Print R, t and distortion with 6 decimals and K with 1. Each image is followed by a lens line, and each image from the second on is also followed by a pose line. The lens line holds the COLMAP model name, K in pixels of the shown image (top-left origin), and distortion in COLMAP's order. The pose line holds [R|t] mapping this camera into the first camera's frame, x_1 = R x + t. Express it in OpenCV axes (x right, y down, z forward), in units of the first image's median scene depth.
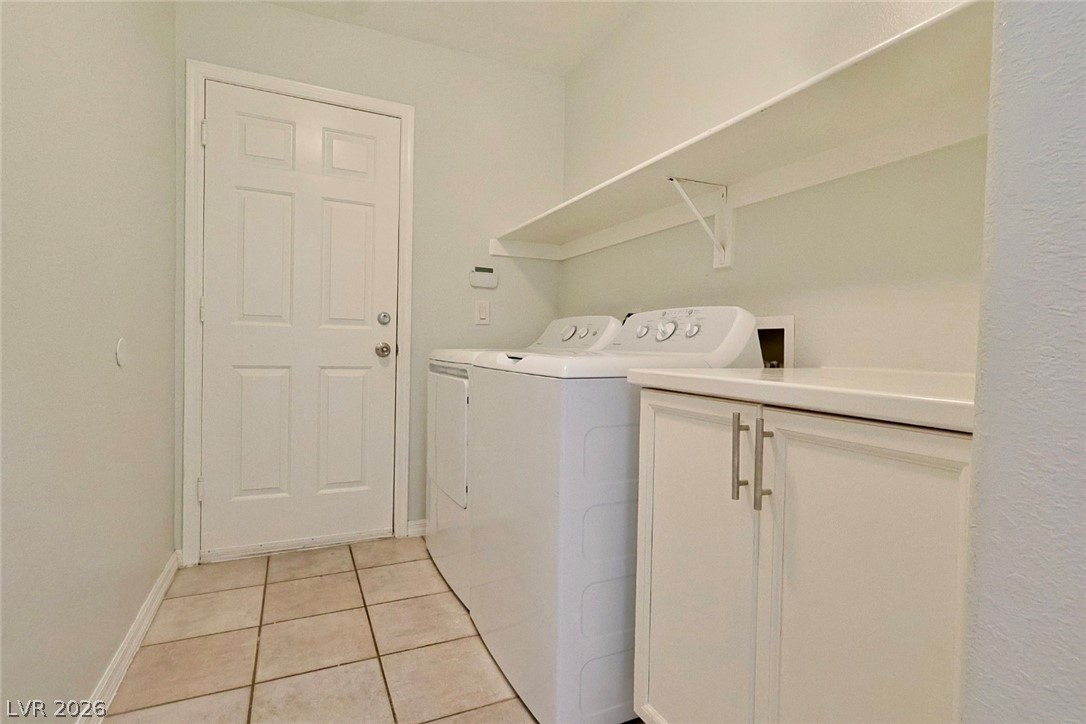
lens RADIAL K [[528.1, 0, 543.0], [0, 528.1, 362.0], [0, 0, 1]] dist [-0.001569, 0.000394]
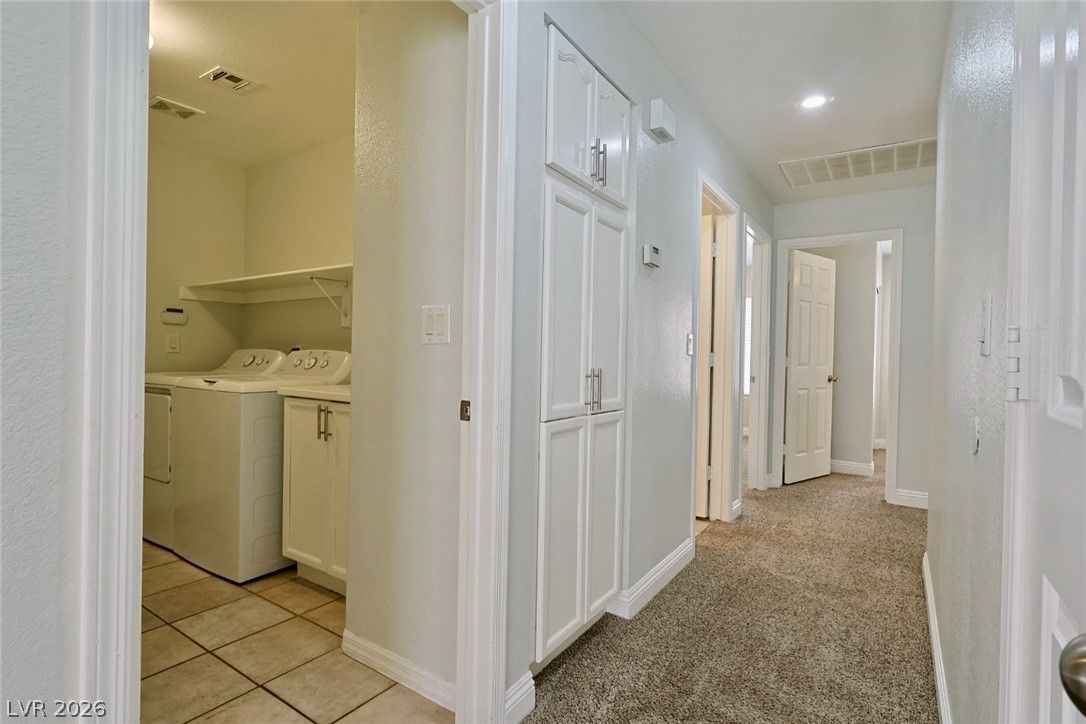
lens RADIAL K [[528.1, 0, 543.0], [0, 528.1, 362.0], [0, 0, 1]] dist [-0.001569, 0.000394]
pose [[0.856911, -0.006383, 0.515424, -0.008117], [0.013235, 0.999866, -0.009622, -0.036415], [-0.515294, 0.015067, 0.856881, -0.898898]]
